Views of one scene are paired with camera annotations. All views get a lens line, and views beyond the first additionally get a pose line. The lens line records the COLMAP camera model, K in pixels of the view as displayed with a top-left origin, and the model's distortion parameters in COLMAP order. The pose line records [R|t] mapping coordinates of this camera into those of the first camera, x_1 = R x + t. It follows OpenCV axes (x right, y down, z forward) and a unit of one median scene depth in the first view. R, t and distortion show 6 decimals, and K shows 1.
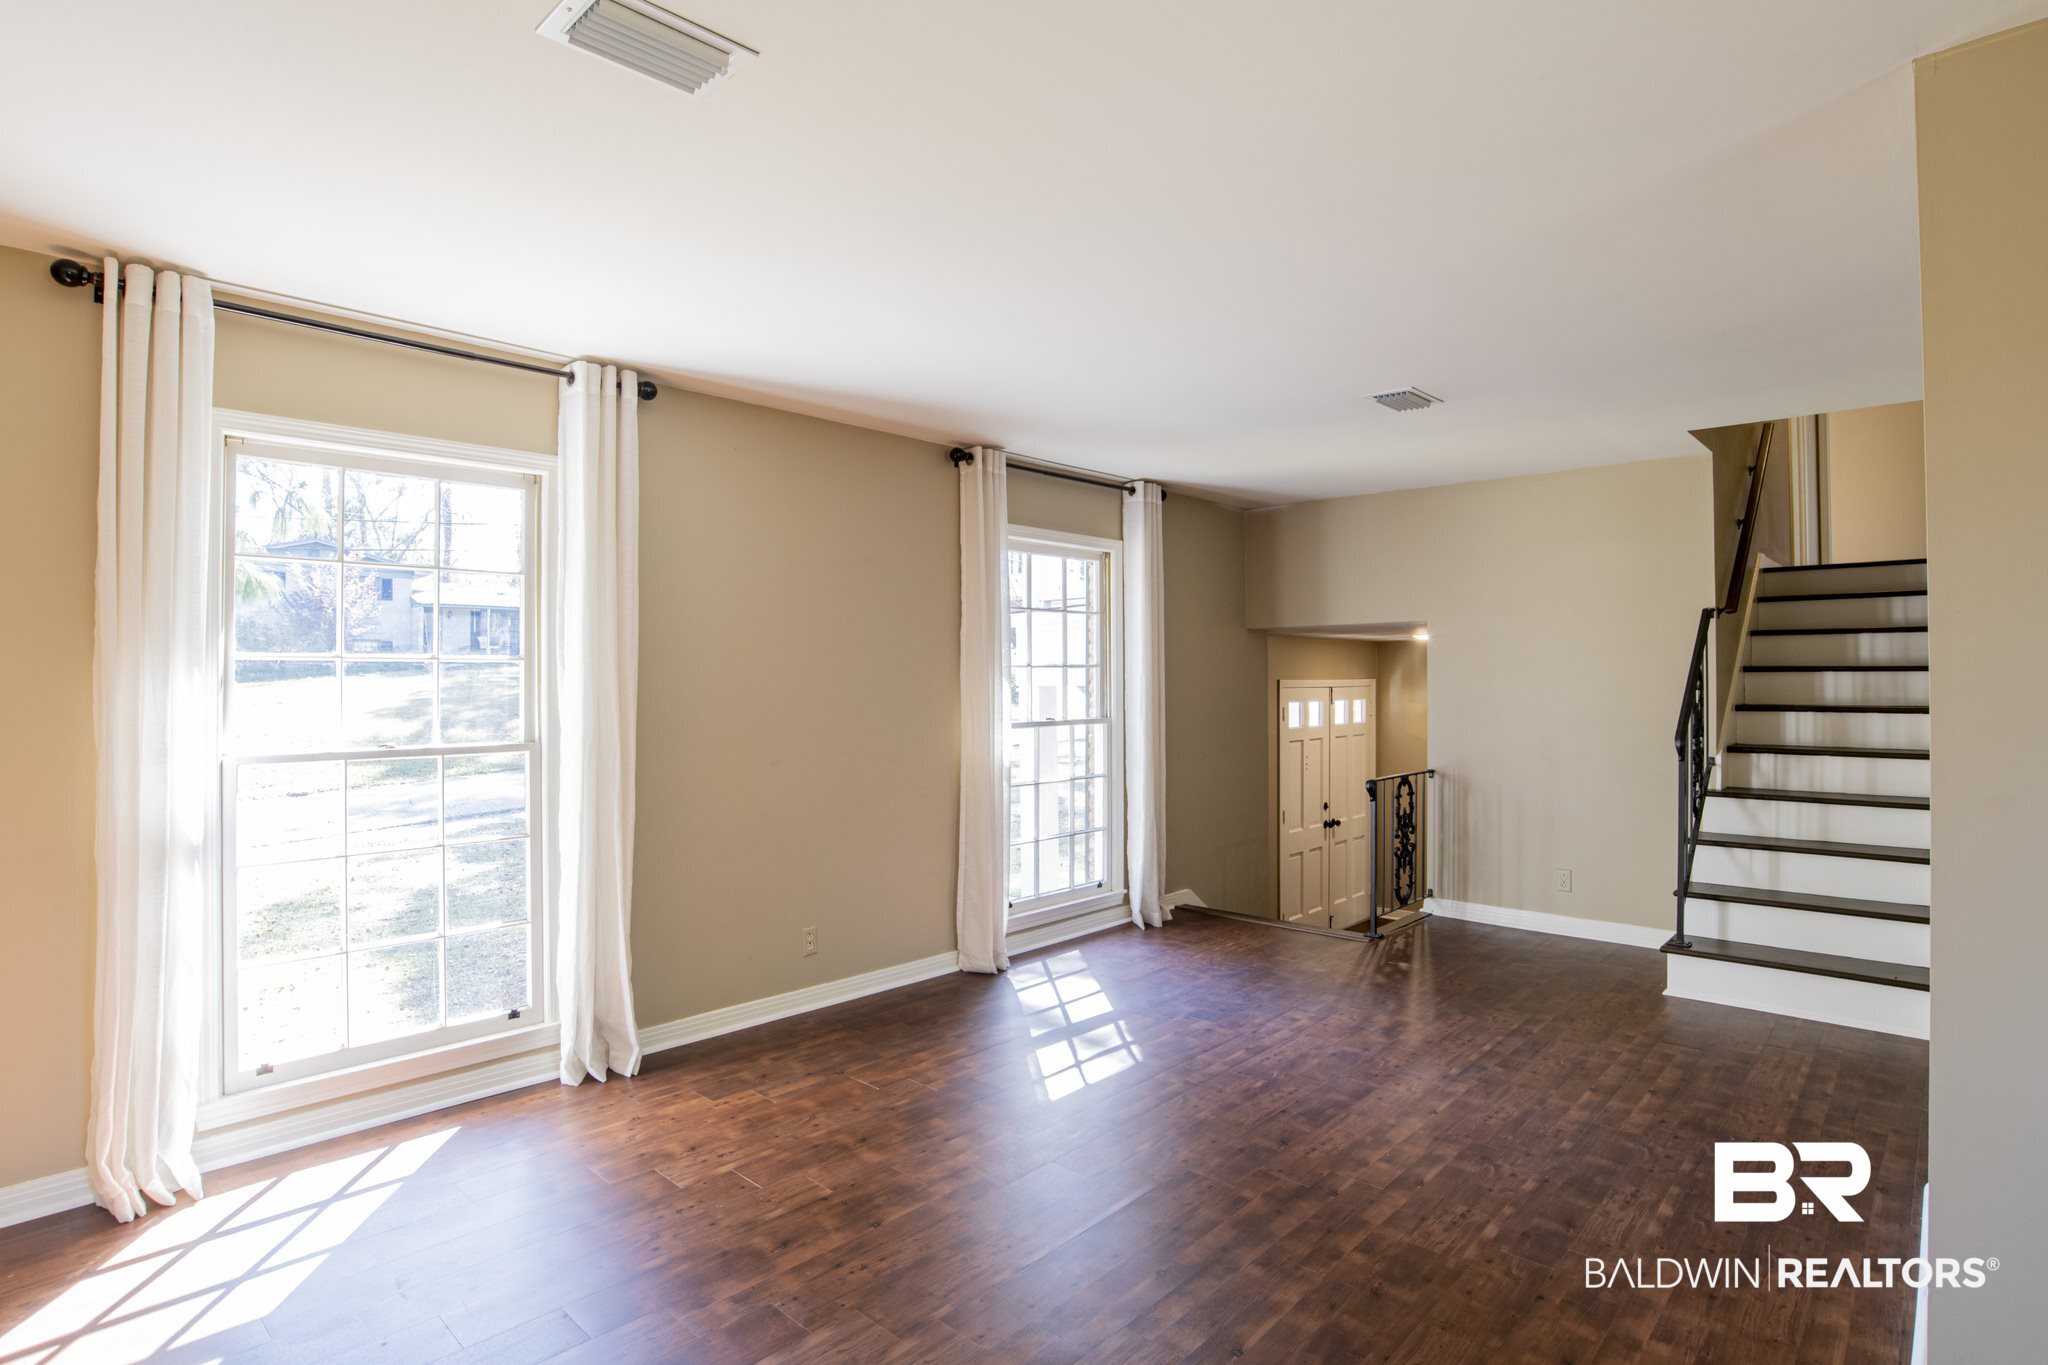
lens RADIAL K [[1044.5, 0, 1033.5], [0, 1044.5, 673.2], [0, 0, 1]] dist [-0.061213, 0.019933]
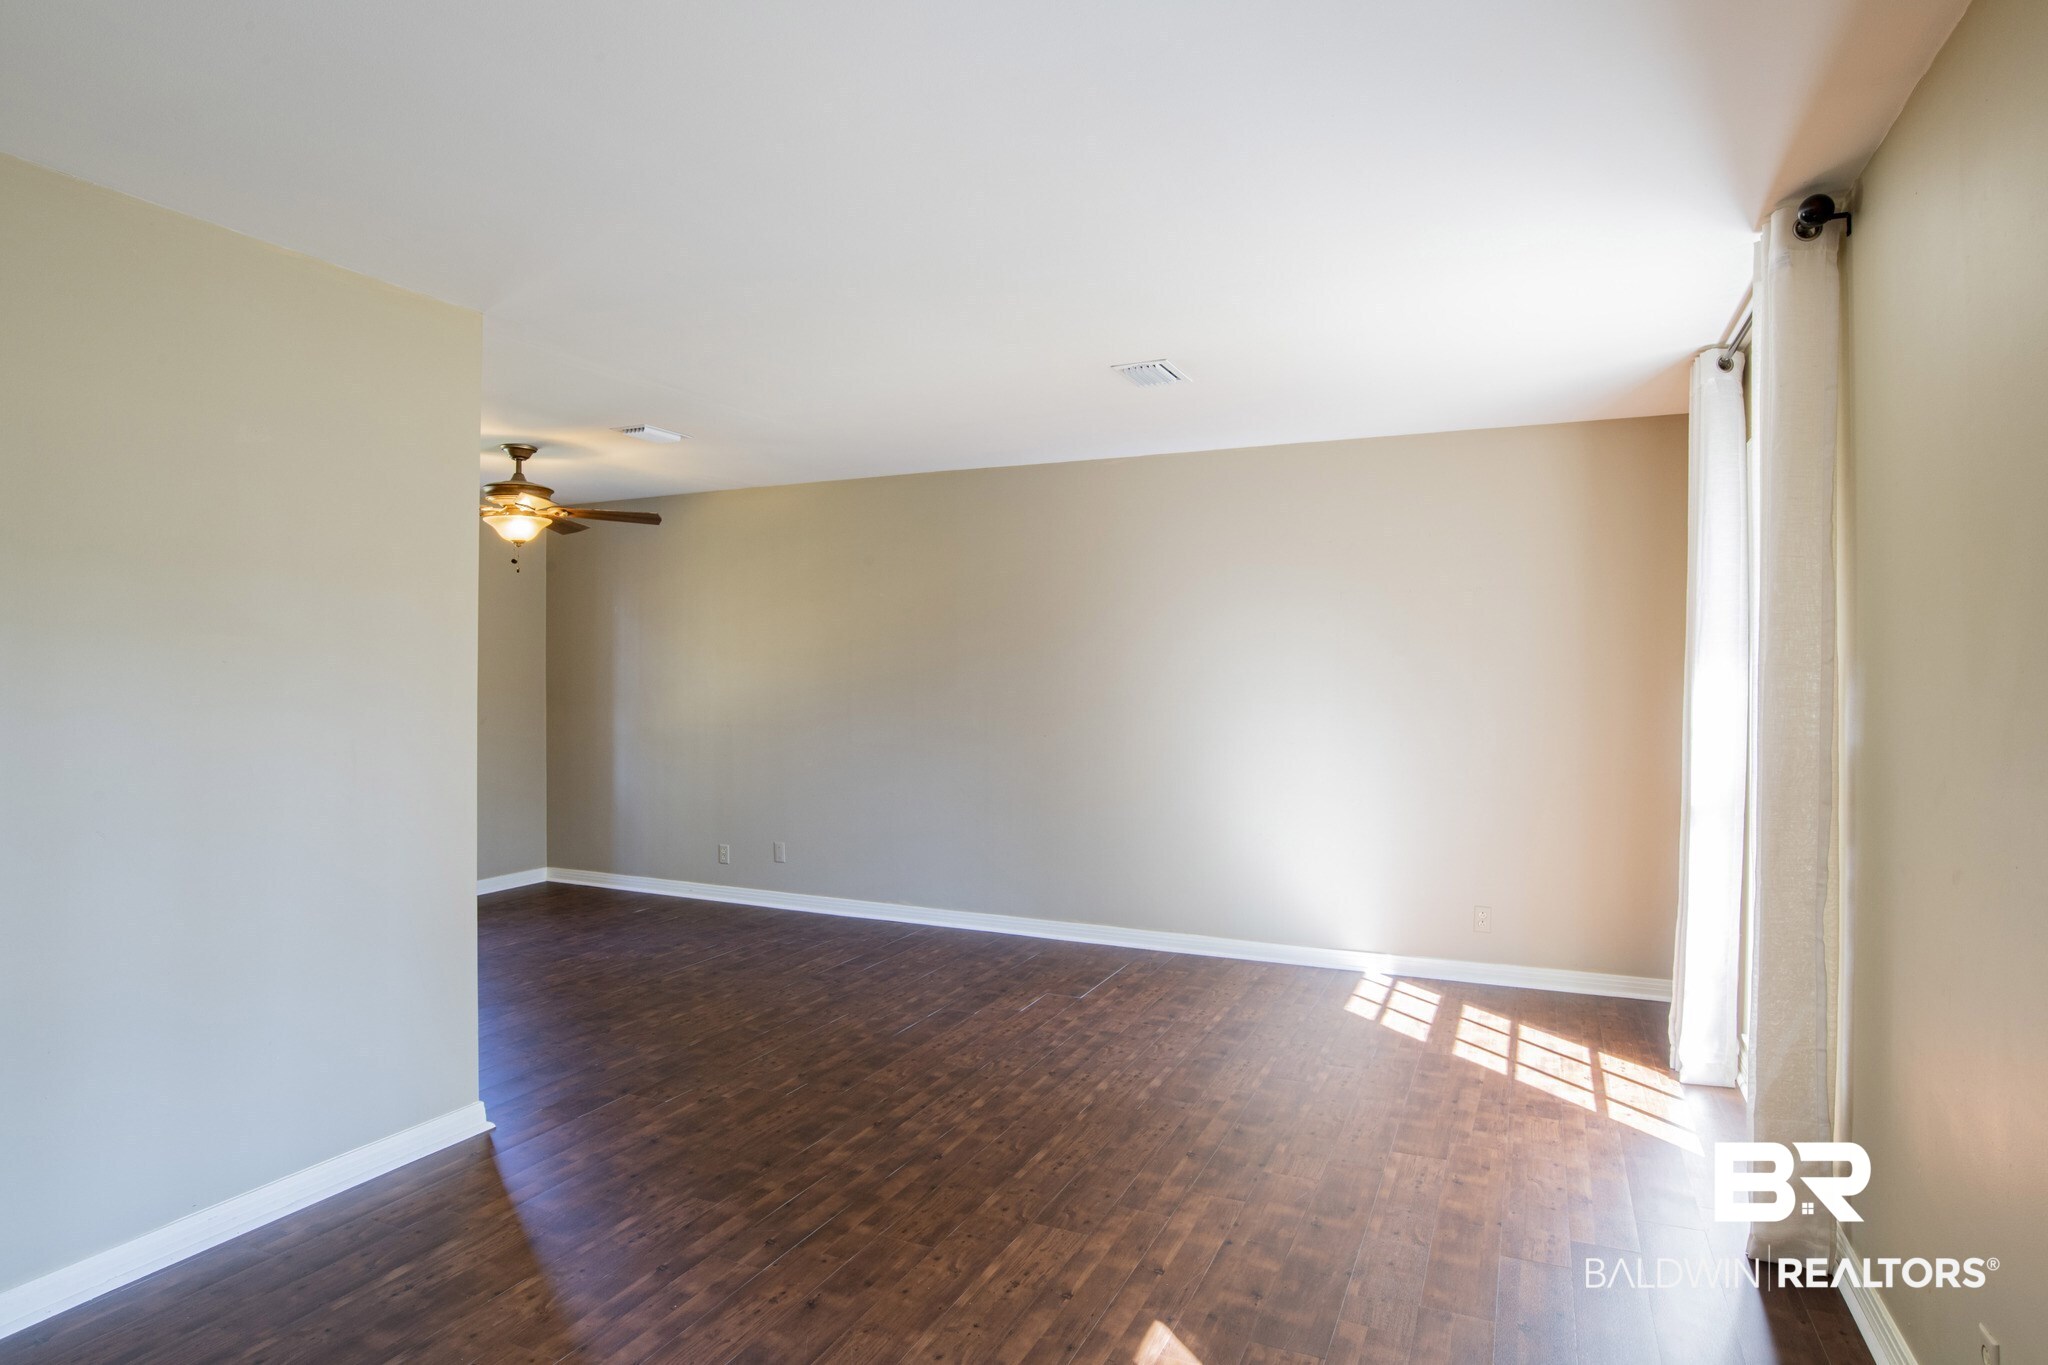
lens RADIAL K [[1115.0, 0, 1034.9], [0, 1115.0, 671.5], [0, 0, 1]] dist [-0.067436, 0.030032]
pose [[-0.948719, 0.000788, -0.316119, 0.181410], [0.002988, 0.999975, -0.006475, 0.003645], [0.316106, -0.007088, -0.948697, 0.964698]]
